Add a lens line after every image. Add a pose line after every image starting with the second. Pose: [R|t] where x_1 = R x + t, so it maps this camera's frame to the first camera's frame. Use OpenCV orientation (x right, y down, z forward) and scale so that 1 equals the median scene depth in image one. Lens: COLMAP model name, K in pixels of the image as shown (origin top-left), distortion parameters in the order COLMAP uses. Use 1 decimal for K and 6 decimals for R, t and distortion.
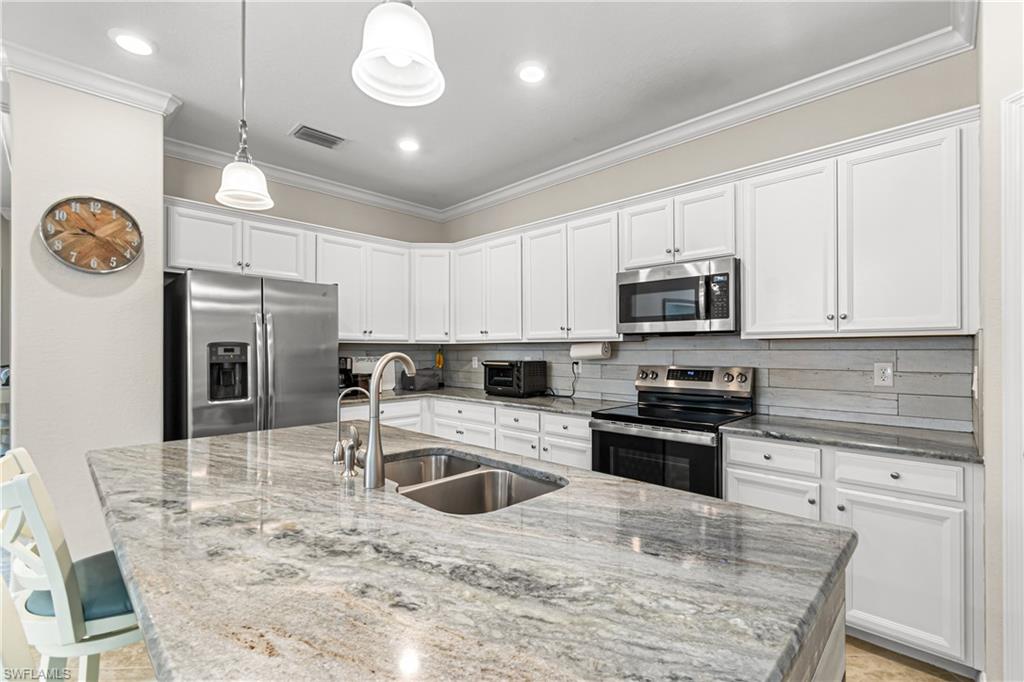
lens RADIAL K [[456.3, 0, 520.8], [0, 456.3, 348.2], [0, 0, 1]] dist [0.000047, -0.000405]
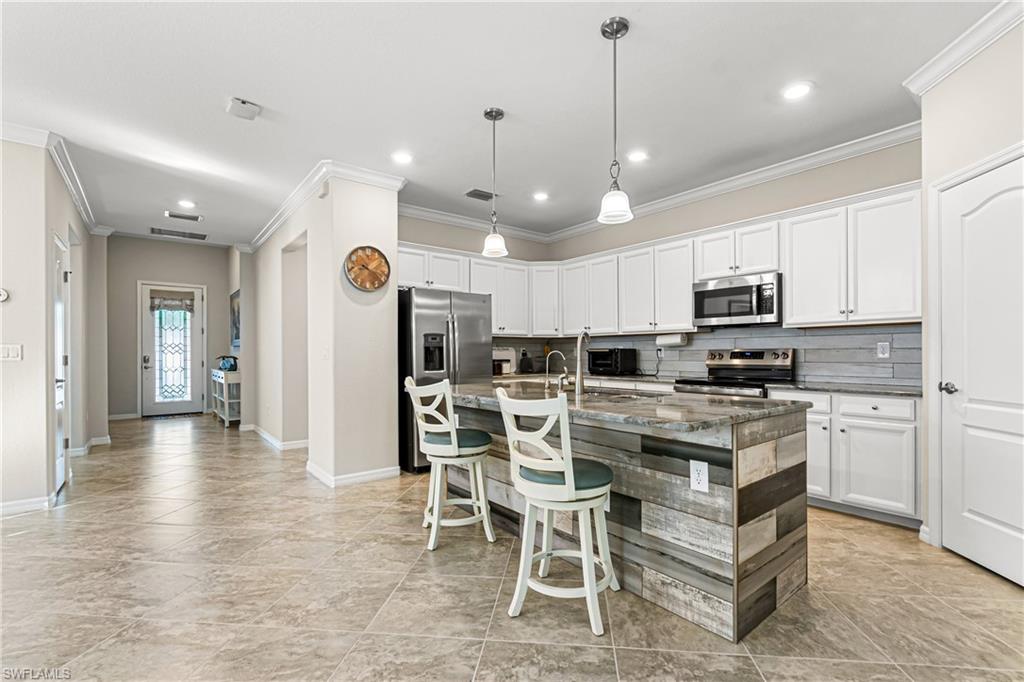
lens RADIAL K [[456.3, 0, 520.8], [0, 456.3, 348.2], [0, 0, 1]] dist [0.000047, -0.000405]
pose [[0.991490, -0.002465, -0.130159, -0.138712], [0.001626, 0.999977, -0.006555, 0.046109], [0.130172, 0.006287, 0.991472, -0.486632]]
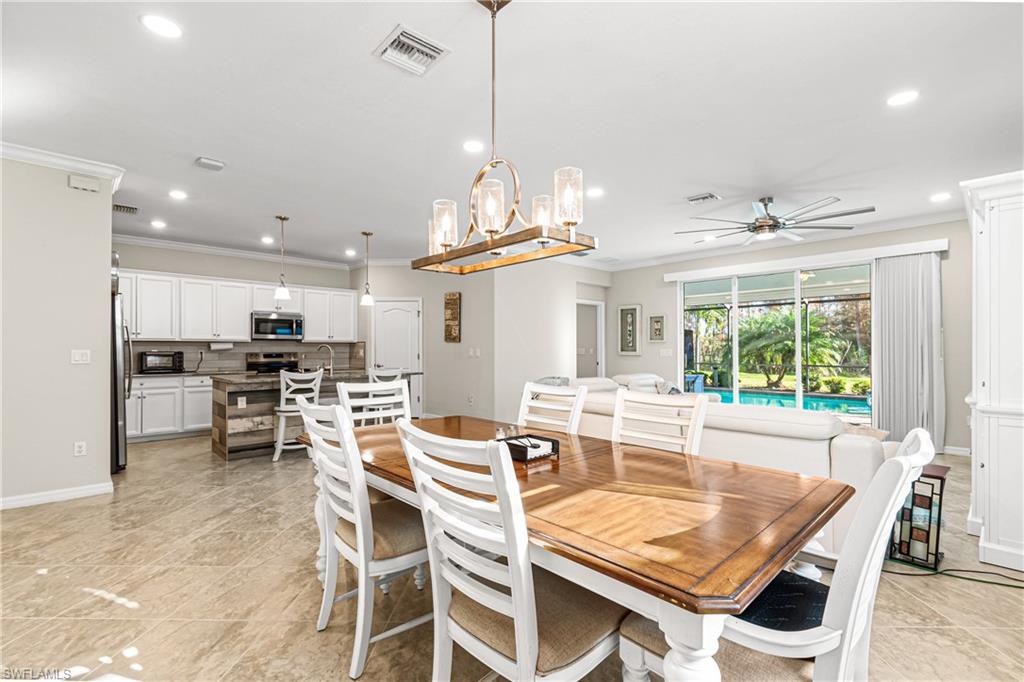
lens RADIAL K [[456.3, 0, 520.8], [0, 456.3, 348.2], [0, 0, 1]] dist [0.000047, -0.000405]
pose [[0.041701, 0.004814, 0.999119, -2.146152], [0.000766, 0.999988, -0.004850, 0.030271], [-0.999130, 0.000967, 0.041697, -0.482260]]
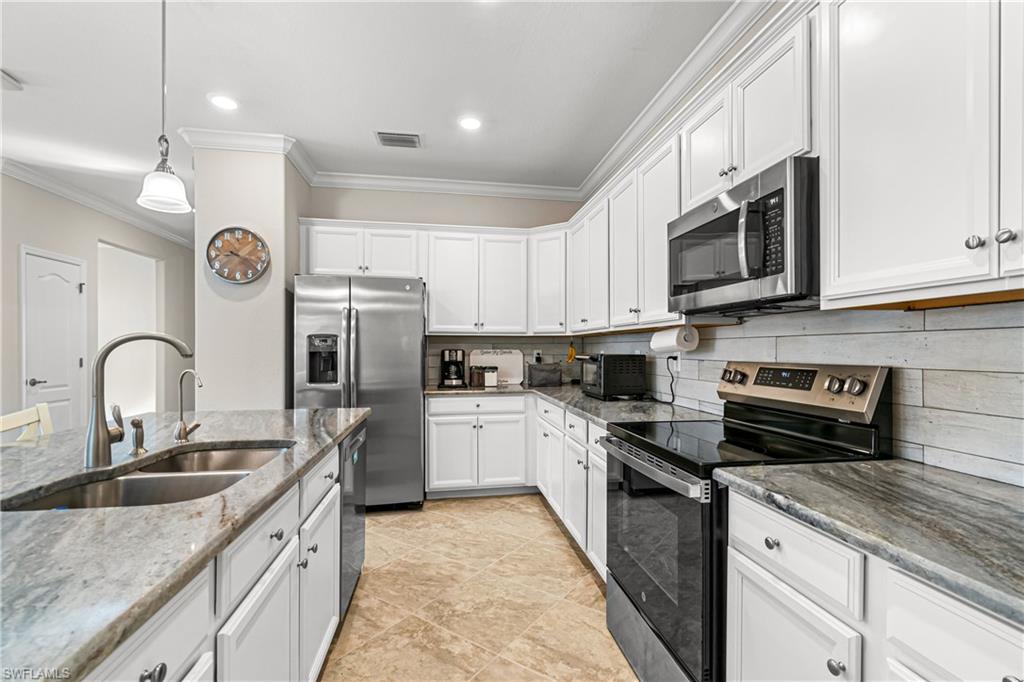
lens RADIAL K [[463.5, 0, 517.4], [0, 463.5, 348.2], [0, 0, 1]] dist [0.001467, 0.000103]
pose [[0.807765, 0.001192, -0.589503, 0.451485], [0.000700, 0.999995, 0.002981, 0.018803], [0.589504, -0.002821, 0.807760, 0.320113]]
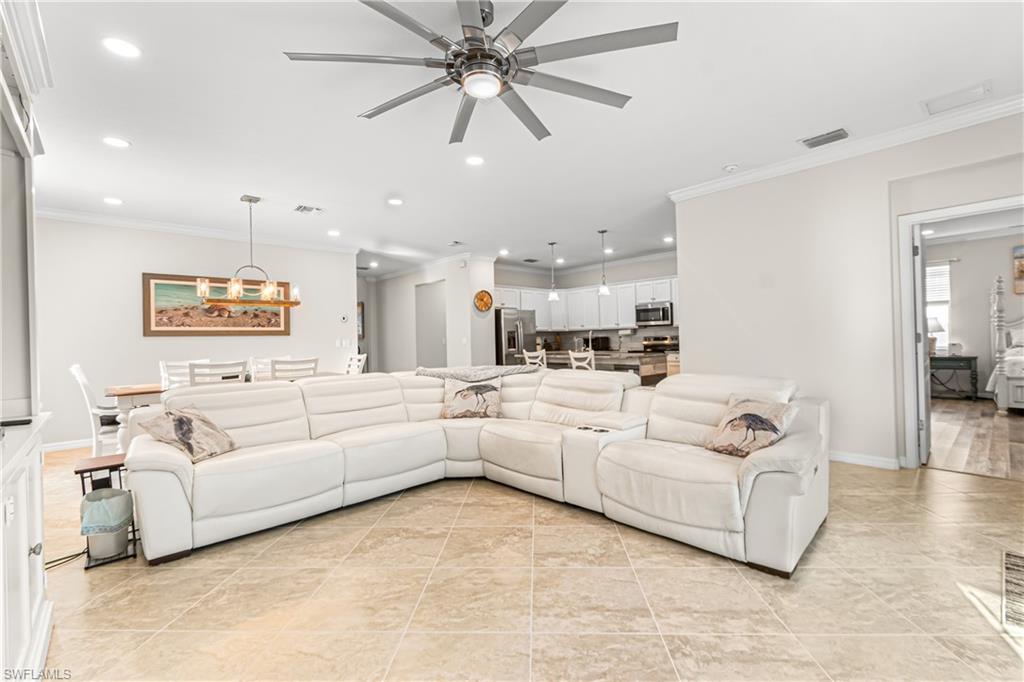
lens RADIAL K [[441.4, 0, 522.1], [0, 441.4, 334.8], [0, 0, 1]] dist [0.019480, -0.000016]
pose [[0.997973, -0.020039, -0.060401, -0.368826], [0.019515, 0.999767, -0.009254, 0.041058], [0.060573, 0.008056, 0.998131, -1.992300]]
